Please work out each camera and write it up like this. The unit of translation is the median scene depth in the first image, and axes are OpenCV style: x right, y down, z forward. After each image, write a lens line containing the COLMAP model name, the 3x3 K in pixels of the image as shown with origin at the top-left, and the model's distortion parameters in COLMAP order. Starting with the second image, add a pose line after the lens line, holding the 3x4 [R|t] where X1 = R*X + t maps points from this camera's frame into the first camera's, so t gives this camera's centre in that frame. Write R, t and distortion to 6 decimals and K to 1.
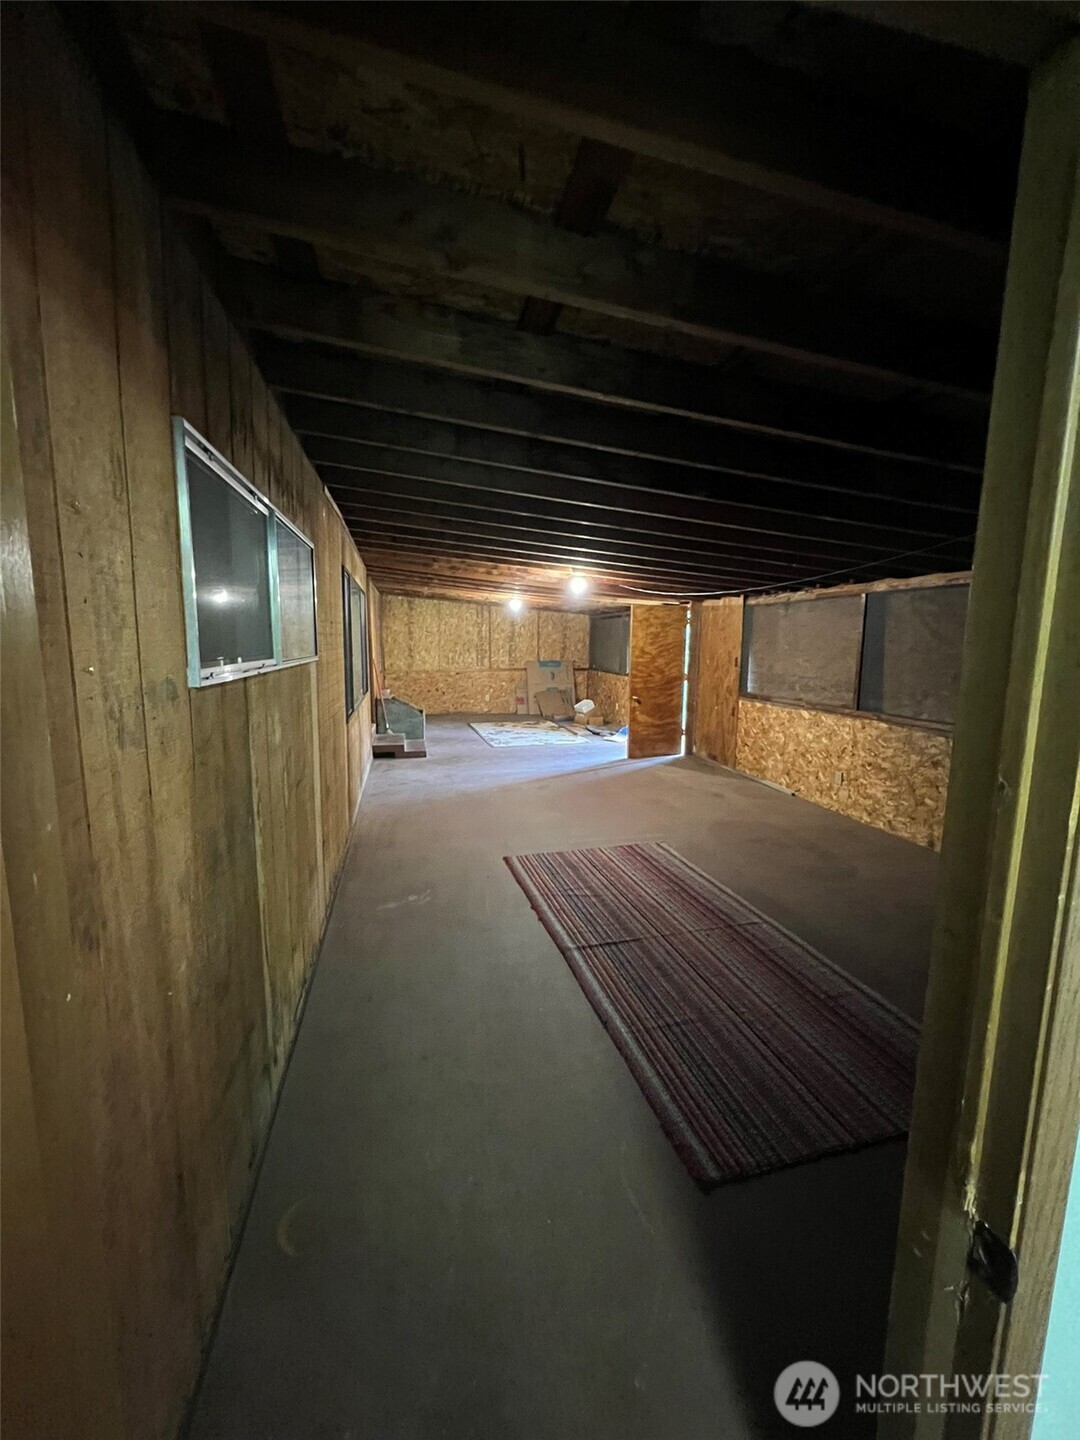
lens RADIAL K [[579.9, 0, 540.2], [0, 579.9, 718.9], [0, 0, 1]] dist [-0.001108, 0.001191]
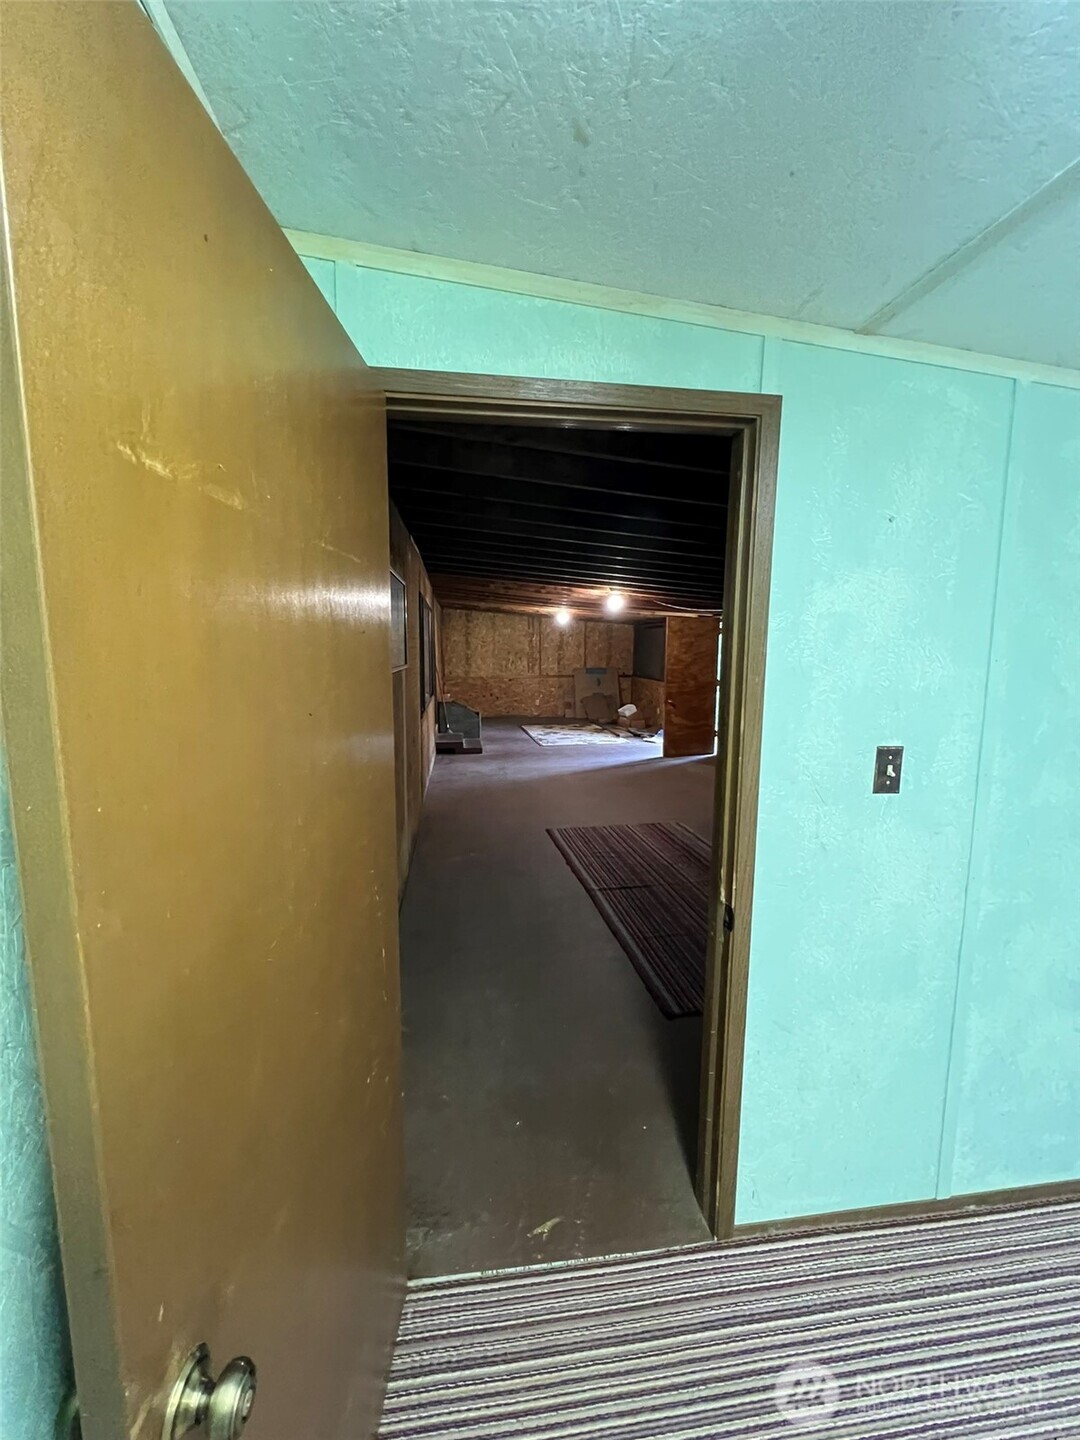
lens RADIAL K [[579.9, 0, 534.8], [0, 579.9, 713.9], [0, 0, 1]] dist [-0.001108, 0.001191]
pose [[0.995112, 0.005549, -0.098598, 0.031469], [-0.007610, 0.999760, -0.020534, 0.021490], [0.098461, 0.021184, 0.994915, -0.219023]]
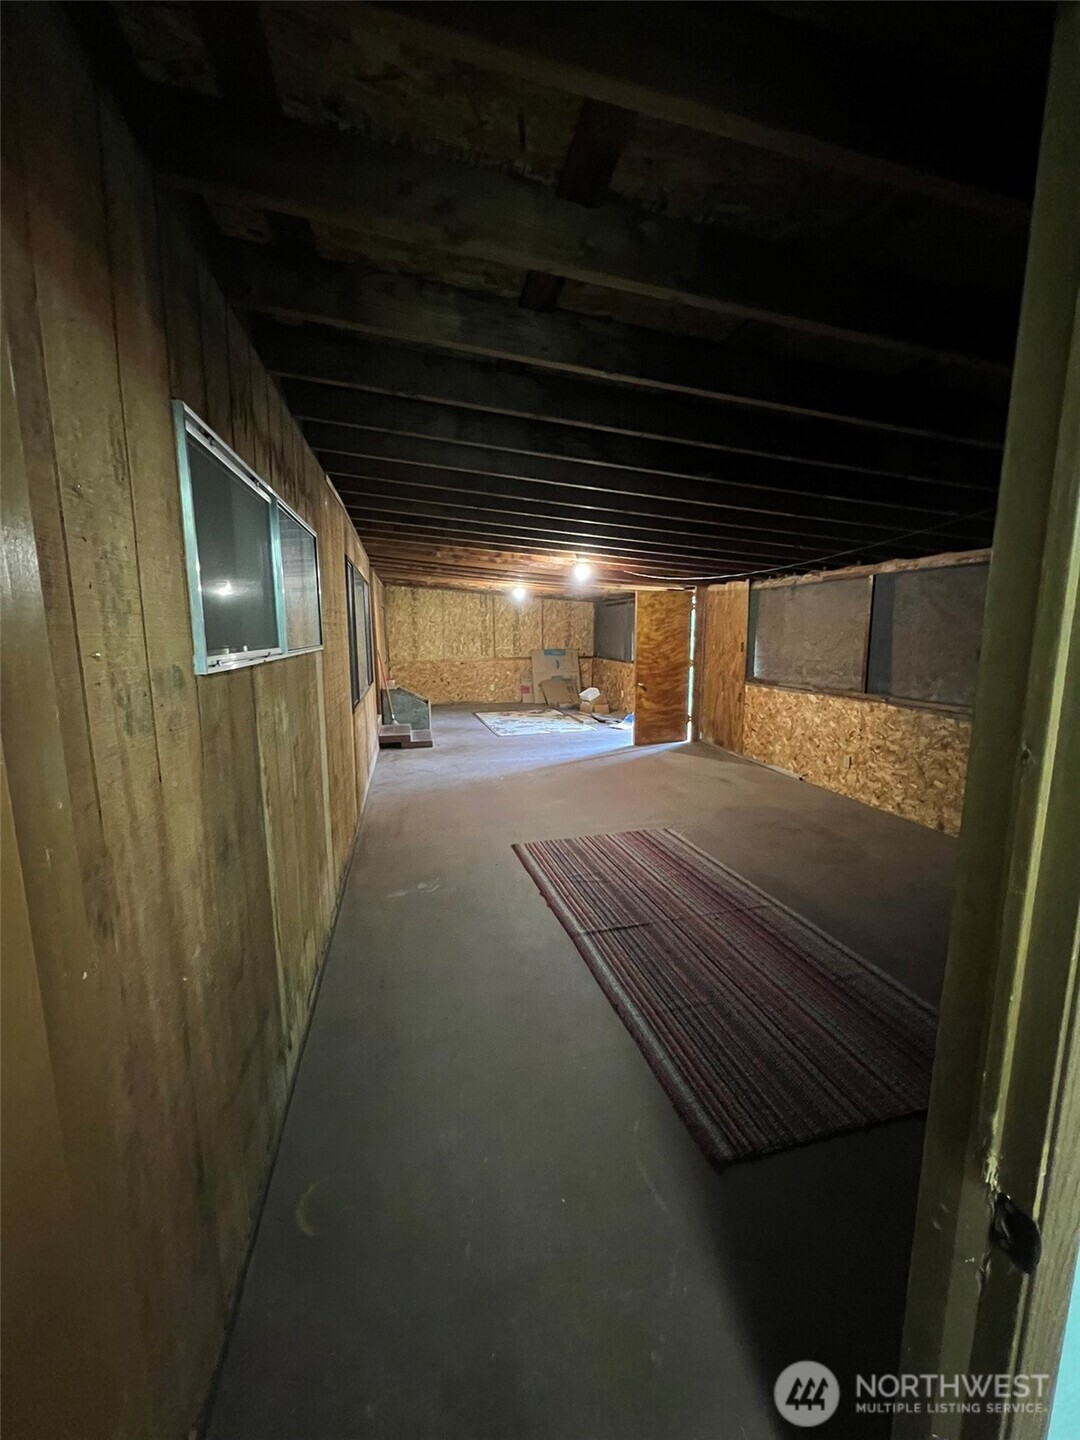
lens RADIAL K [[579.9, 0, 539.6], [0, 579.9, 719.3], [0, 0, 1]] dist [-0.001108, 0.001191]
pose [[0.999851, -0.014084, -0.009960, -0.001734], [0.014268, 0.999724, 0.018680, 0.003822], [0.009694, -0.018819, 0.999776, 0.002284]]
